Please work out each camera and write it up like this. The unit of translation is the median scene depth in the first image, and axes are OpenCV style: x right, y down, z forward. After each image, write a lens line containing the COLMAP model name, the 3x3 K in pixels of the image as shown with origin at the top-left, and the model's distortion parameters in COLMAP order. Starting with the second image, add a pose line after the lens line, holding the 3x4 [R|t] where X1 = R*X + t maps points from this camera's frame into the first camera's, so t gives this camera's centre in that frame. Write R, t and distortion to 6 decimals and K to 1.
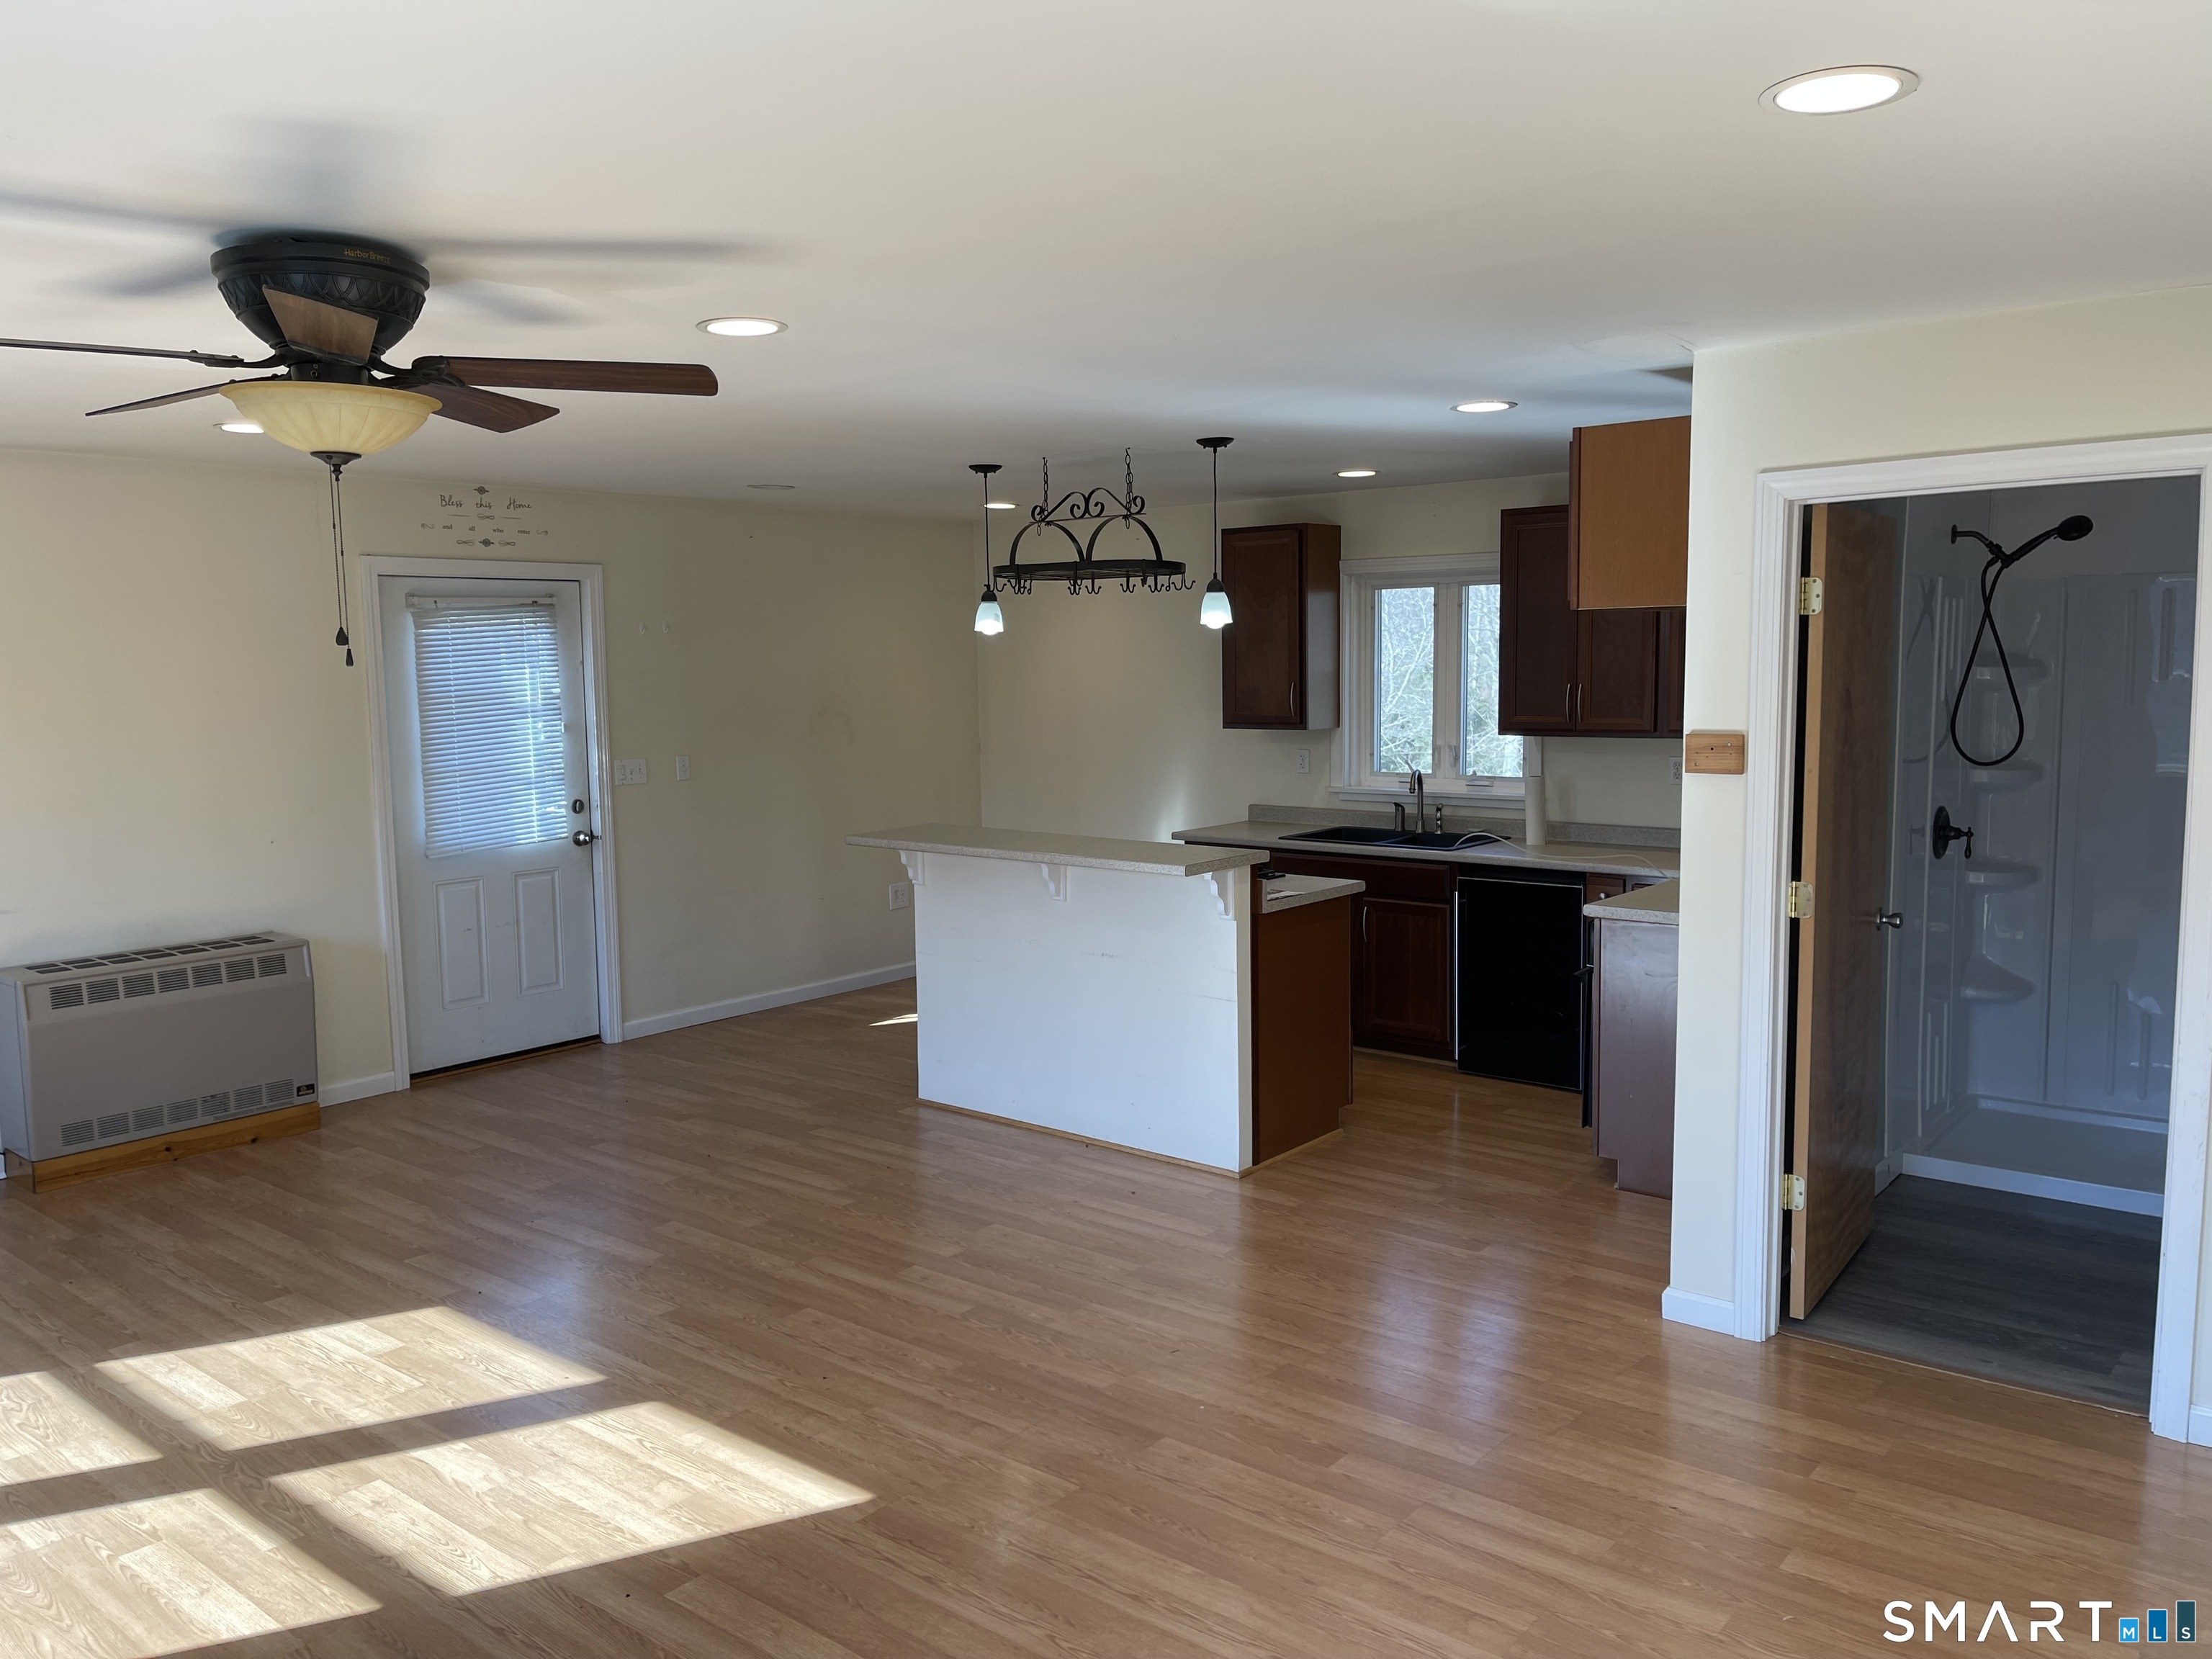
lens RADIAL K [[1657.8, 0, 1093.3], [0, 1657.8, 827.2], [0, 0, 1]] dist [0.095069, -0.124835]
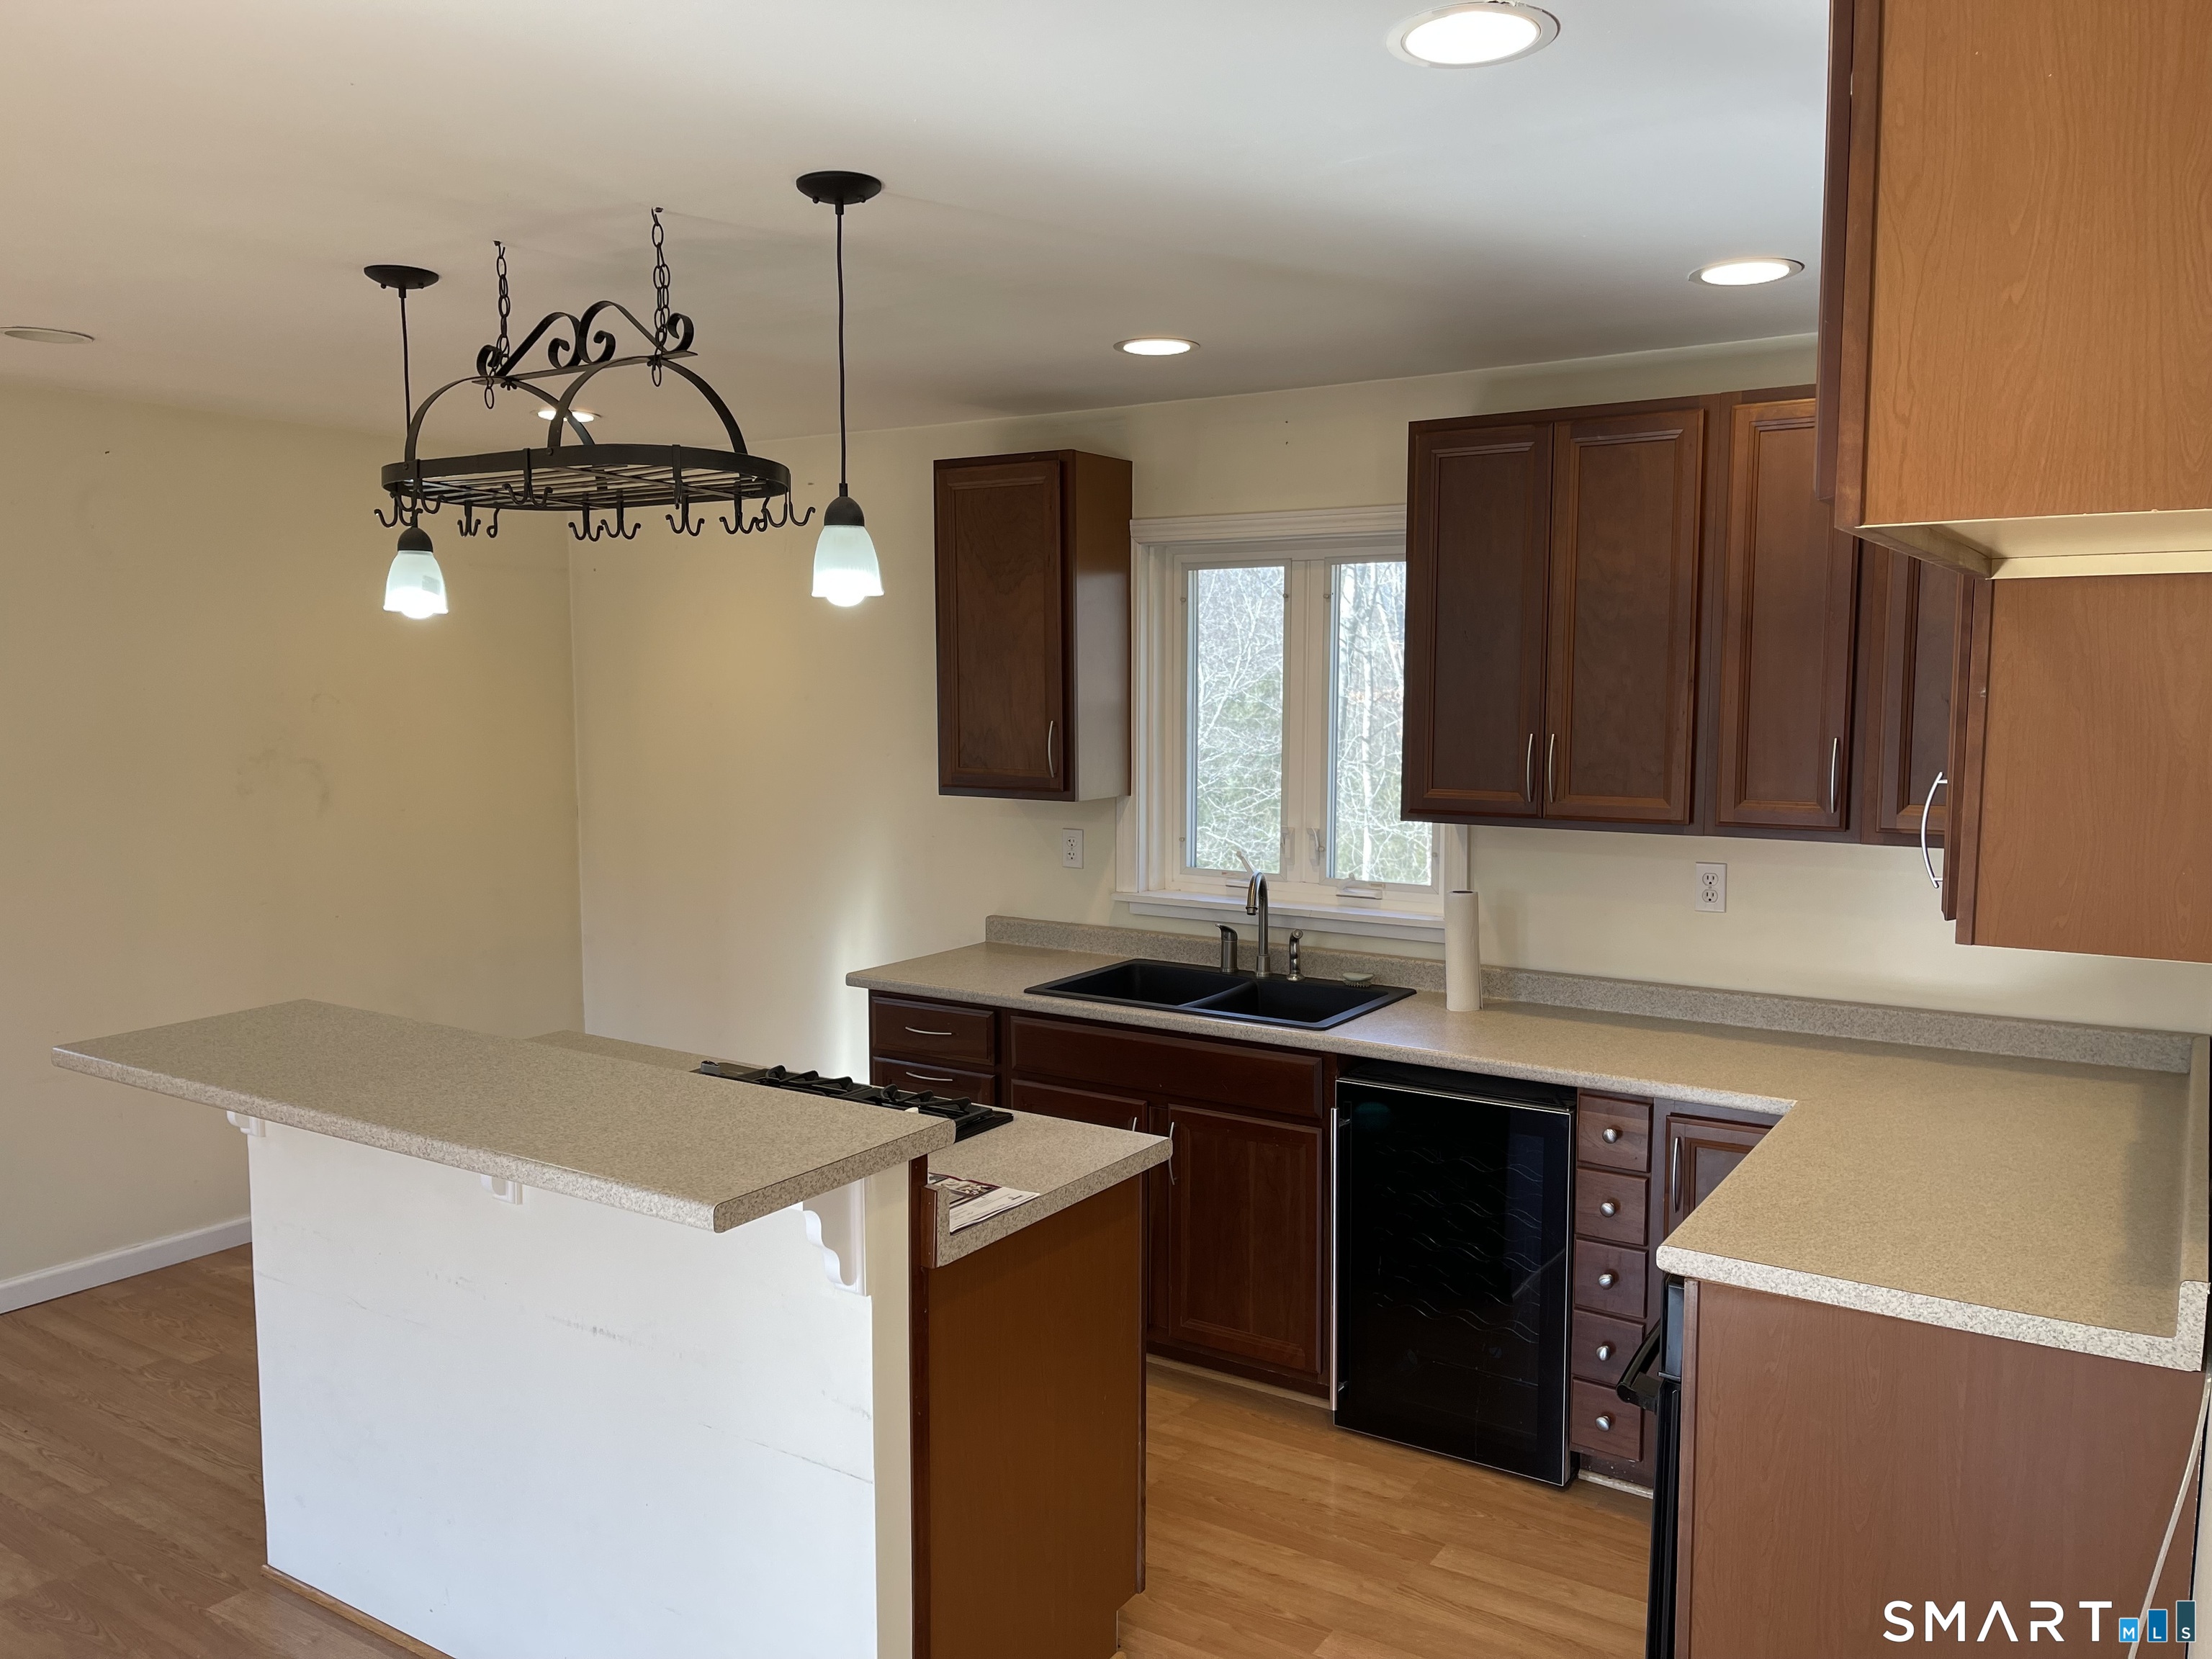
lens RADIAL K [[1657.8, 0, 1093.3], [0, 1657.8, 827.2], [0, 0, 1]] dist [0.095069, -0.124835]
pose [[0.993373, 0.005415, 0.114806, 0.071178], [-0.003842, 0.999896, -0.013919, -0.043678], [-0.114870, 0.013386, 0.993290, 0.437115]]
